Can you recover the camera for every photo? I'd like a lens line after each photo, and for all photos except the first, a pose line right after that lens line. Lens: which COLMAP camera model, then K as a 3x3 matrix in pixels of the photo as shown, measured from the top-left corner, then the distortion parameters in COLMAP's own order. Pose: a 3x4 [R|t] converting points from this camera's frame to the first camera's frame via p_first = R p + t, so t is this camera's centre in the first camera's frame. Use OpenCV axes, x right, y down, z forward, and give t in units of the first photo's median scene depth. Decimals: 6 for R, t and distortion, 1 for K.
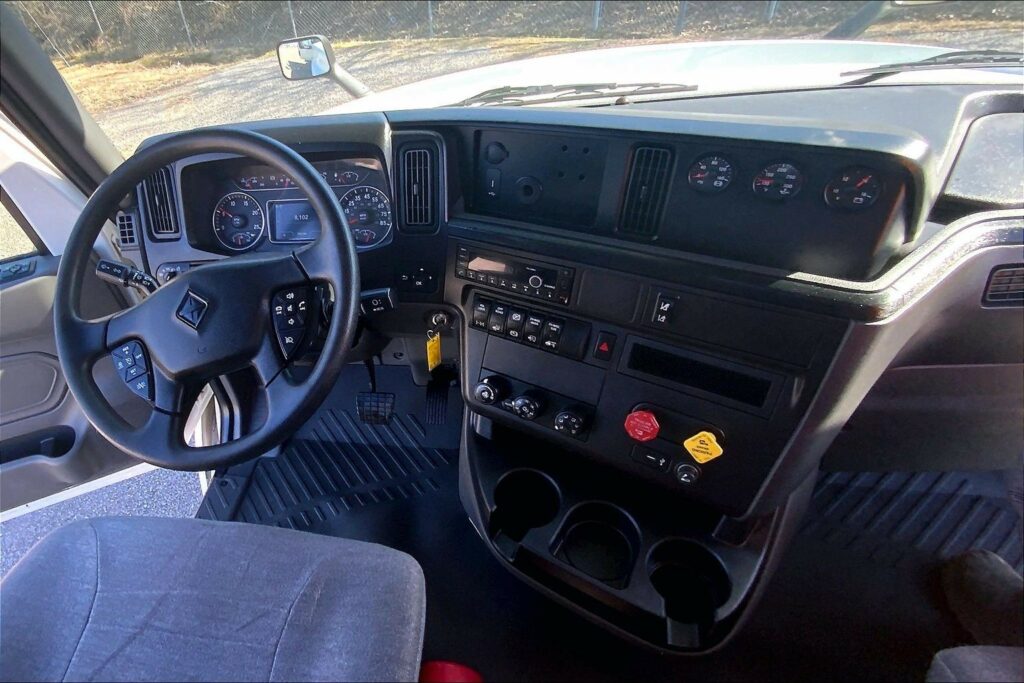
lens RADIAL K [[558.7, 0, 357.7], [0, 558.7, 338.9], [0, 0, 1]] dist [0.021611, -0.012390]
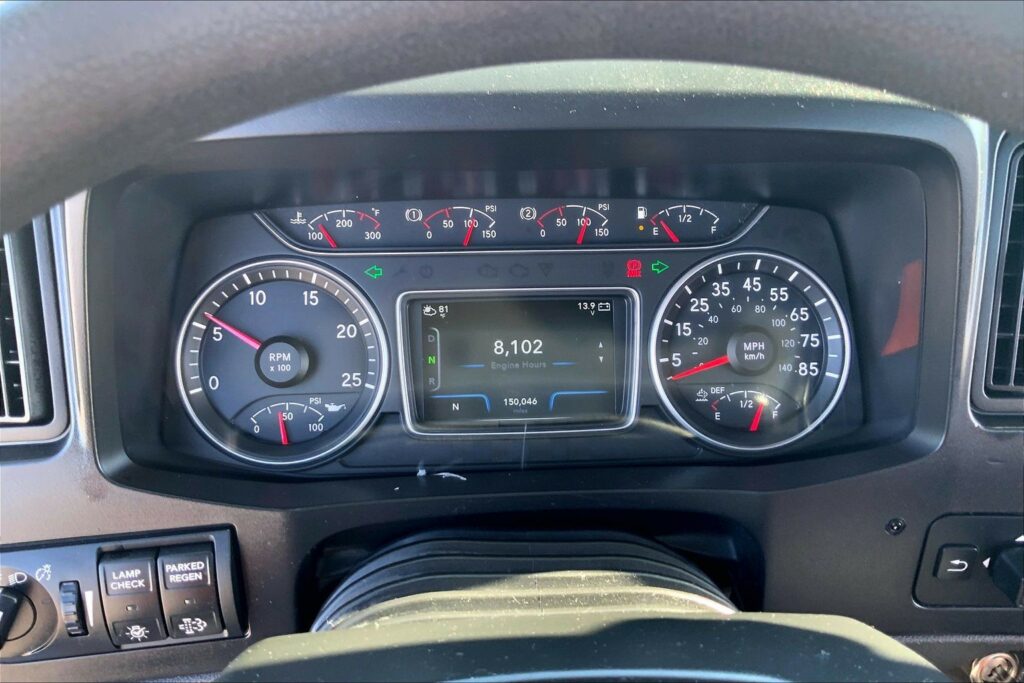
lens RADIAL K [[852.3, 0, 517.3], [0, 852.3, 346.8], [0, 0, 1]] dist [0.085035, -0.161584]
pose [[0.939629, -0.016227, 0.341811, -0.306250], [0.055286, 0.992951, -0.104842, -0.205062], [-0.337700, 0.117410, 0.933902, 0.697042]]
